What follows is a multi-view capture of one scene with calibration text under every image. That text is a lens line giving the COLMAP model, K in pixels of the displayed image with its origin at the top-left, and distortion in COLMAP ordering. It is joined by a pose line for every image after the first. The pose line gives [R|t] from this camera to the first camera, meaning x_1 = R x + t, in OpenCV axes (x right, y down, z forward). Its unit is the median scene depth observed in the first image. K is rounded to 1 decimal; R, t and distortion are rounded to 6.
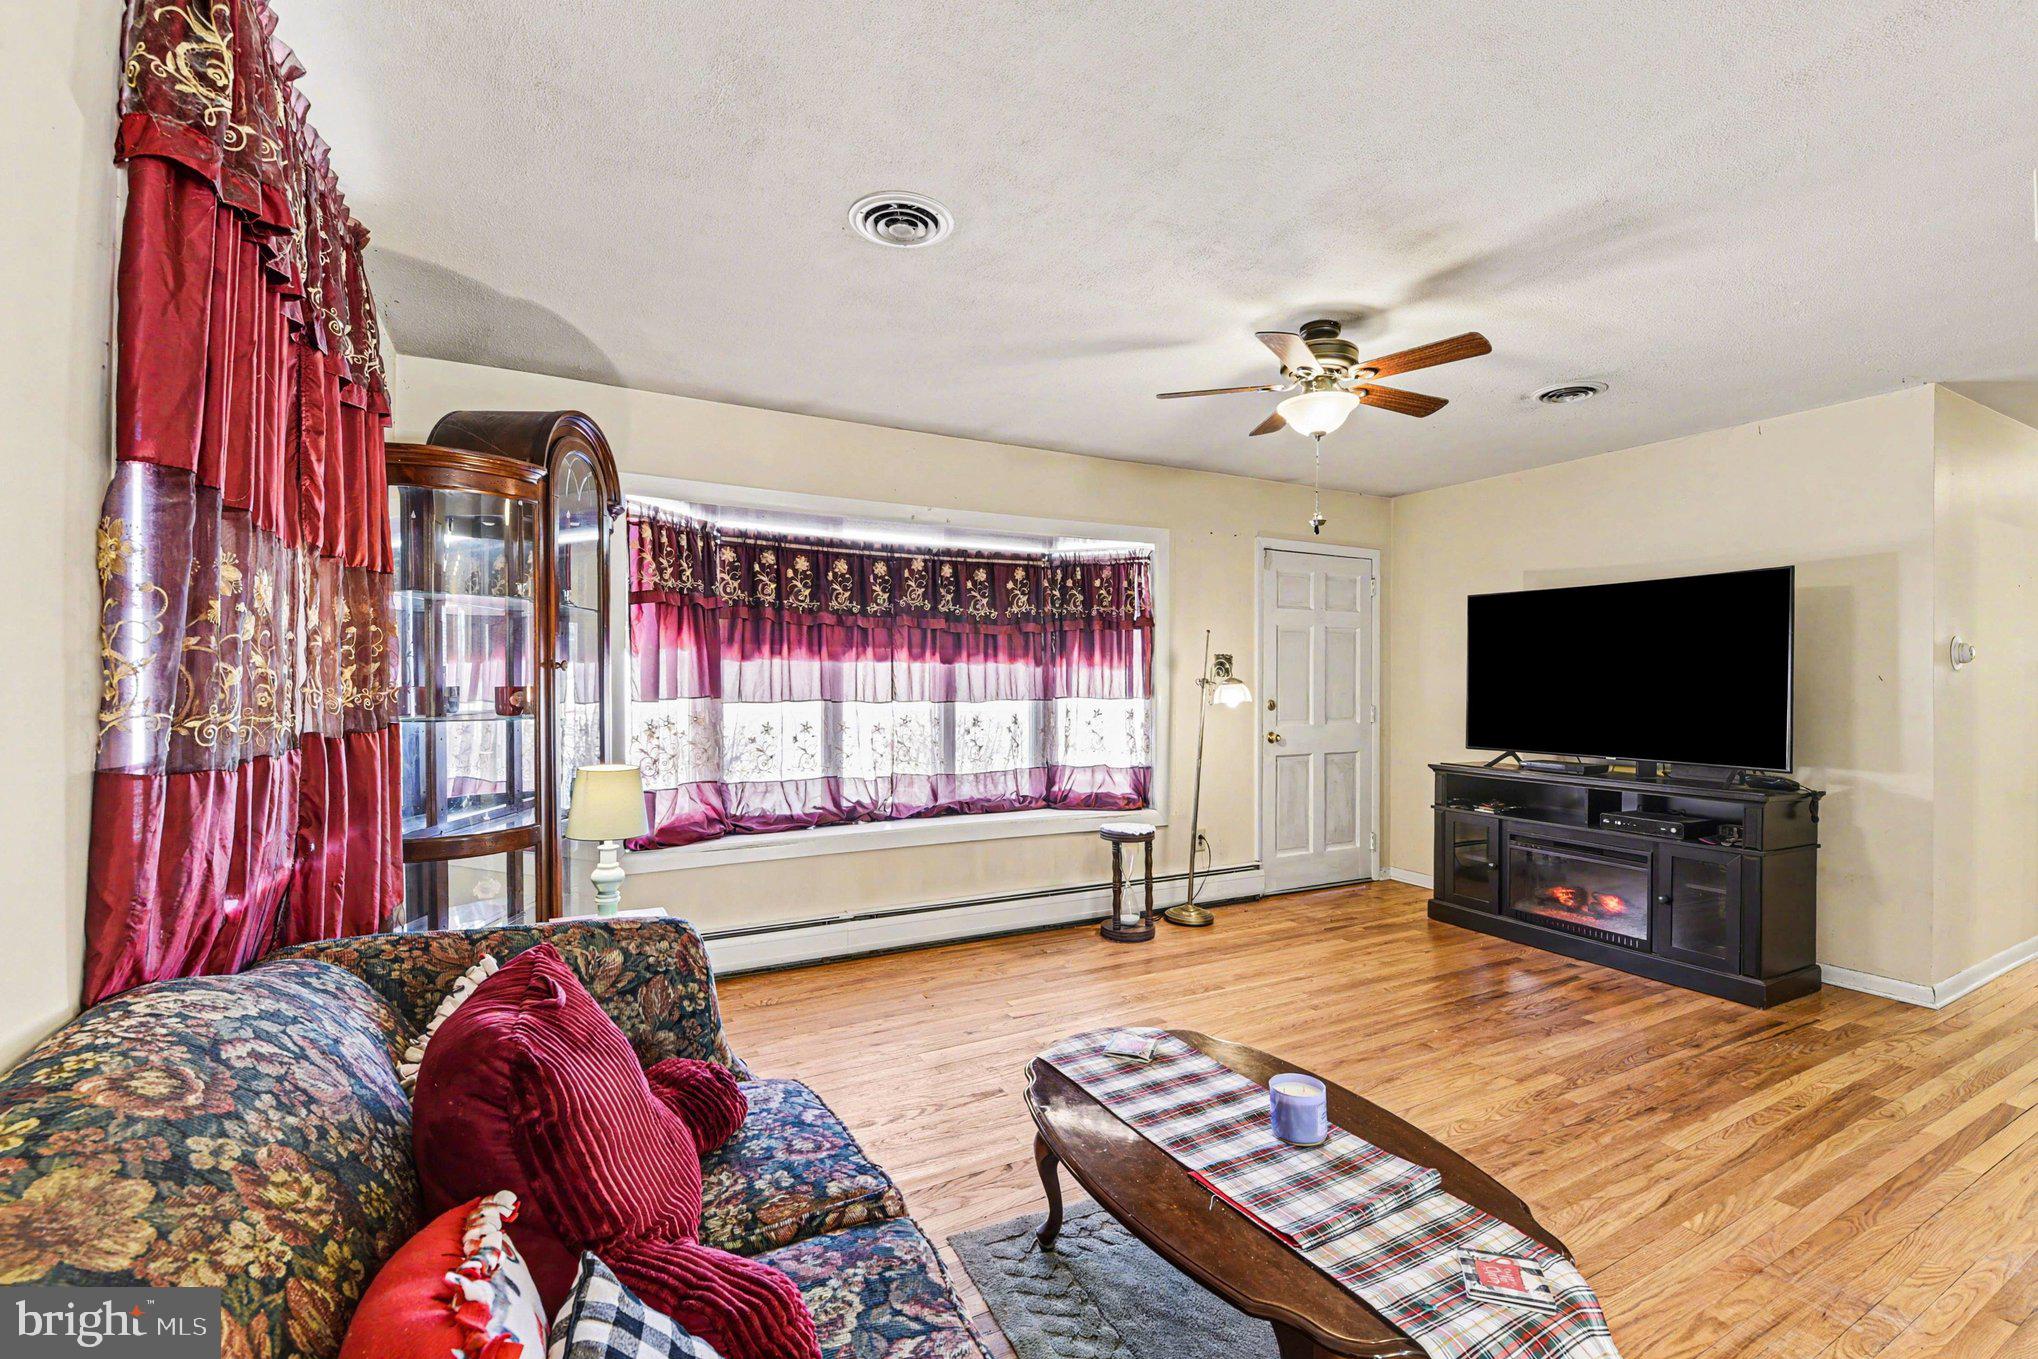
lens RADIAL K [[890.5, 0, 1012.8], [0, 890.5, 681.6], [0, 0, 1]] dist [0.030989, -0.025191]
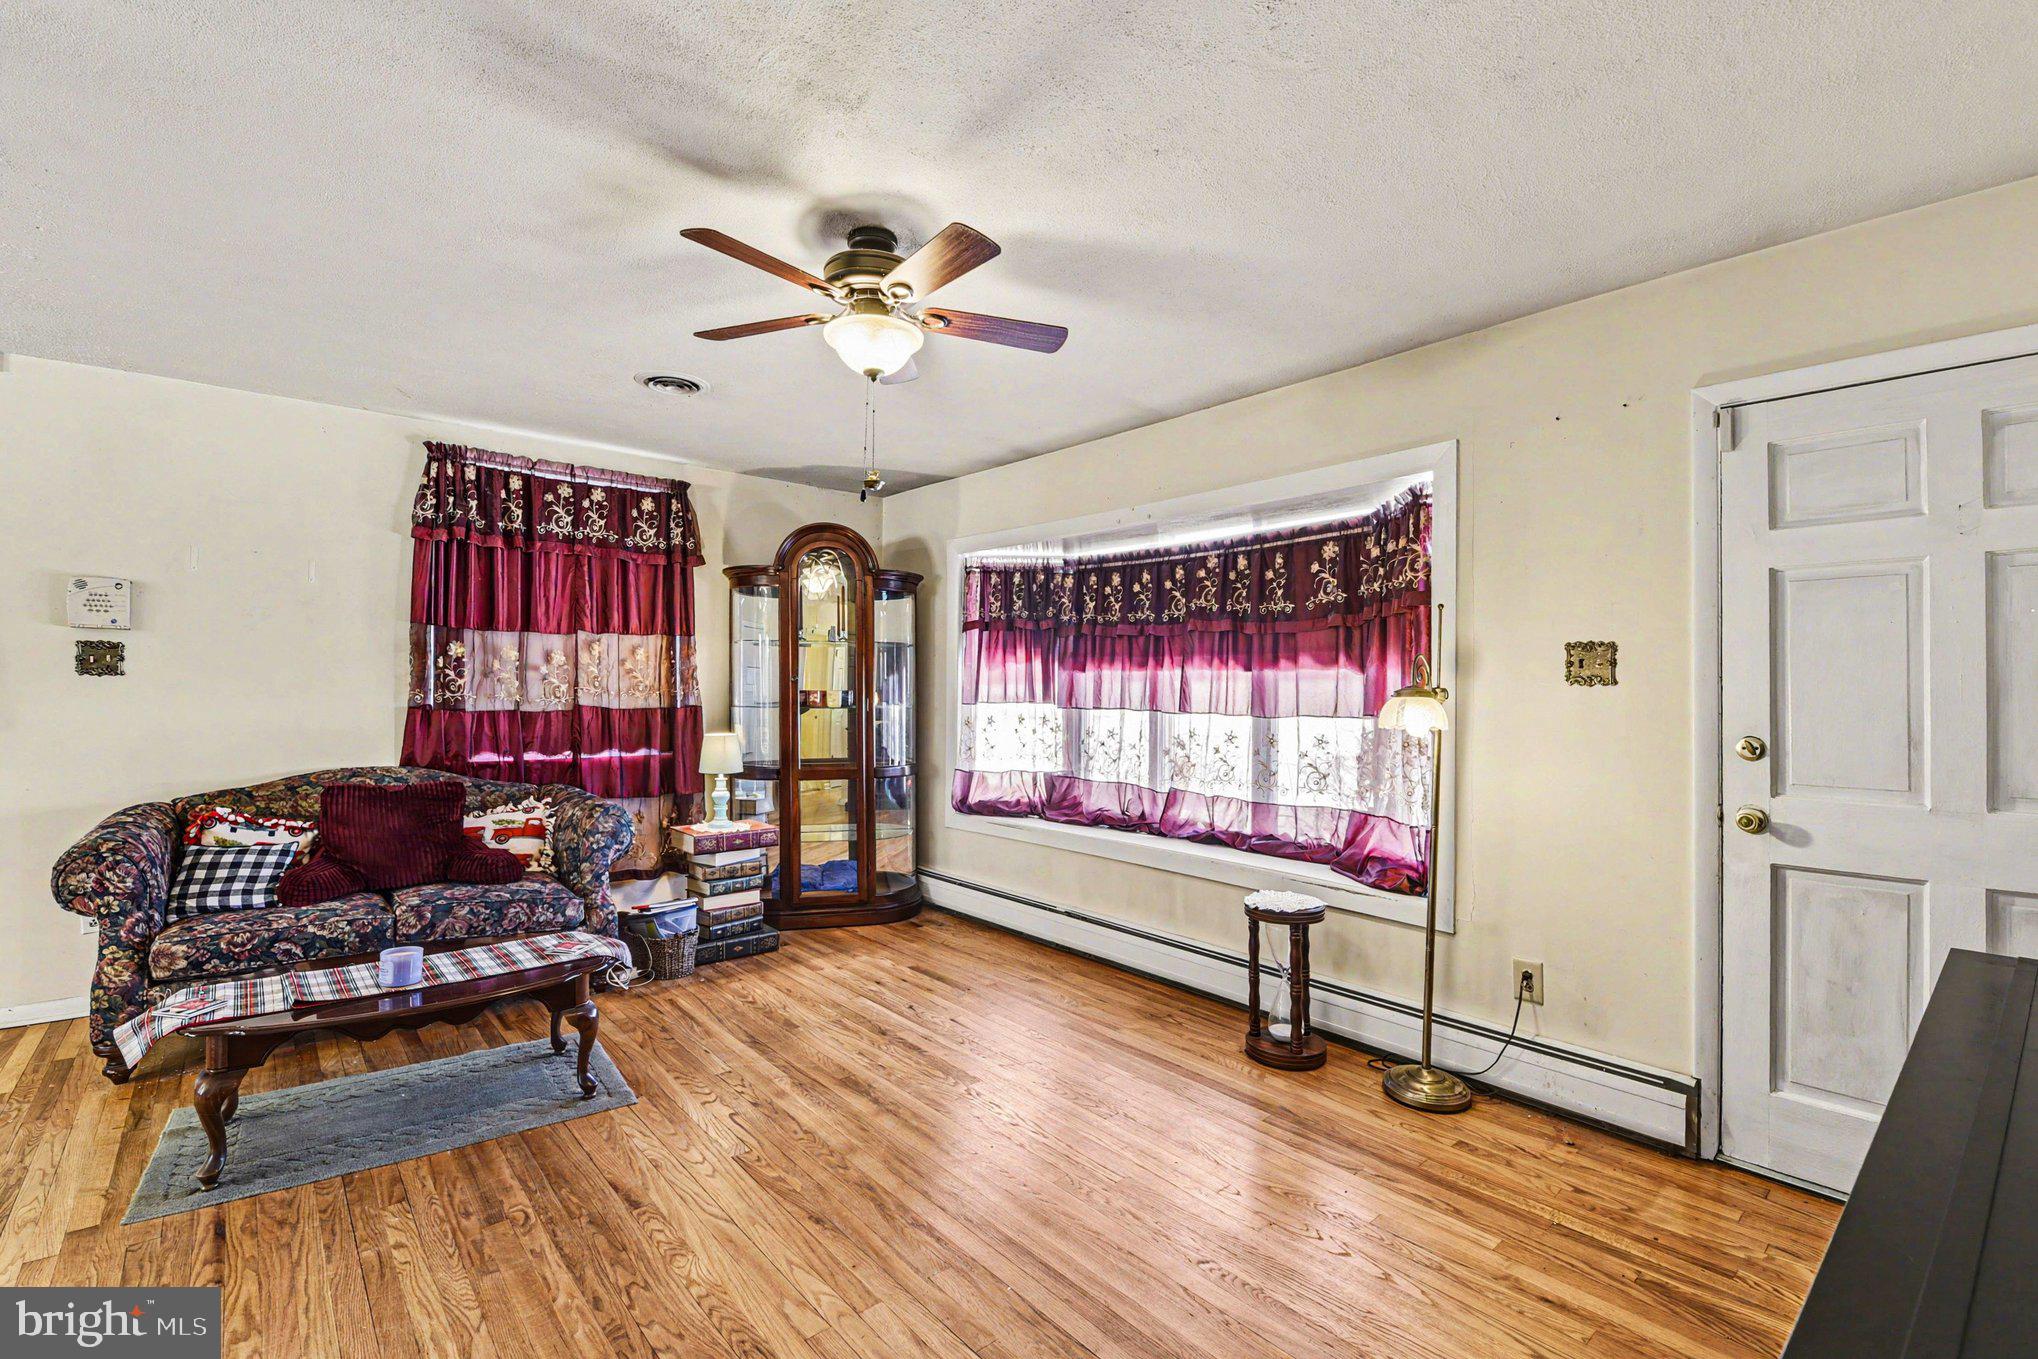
lens RADIAL K [[890.5, 0, 1012.8], [0, 890.5, 681.6], [0, 0, 1]] dist [0.030989, -0.025191]
pose [[0.244025, -0.010492, -0.969712, 0.723047], [-0.013863, 0.999802, -0.014307, 0.006098], [0.969670, 0.016935, 0.243831, 0.586902]]
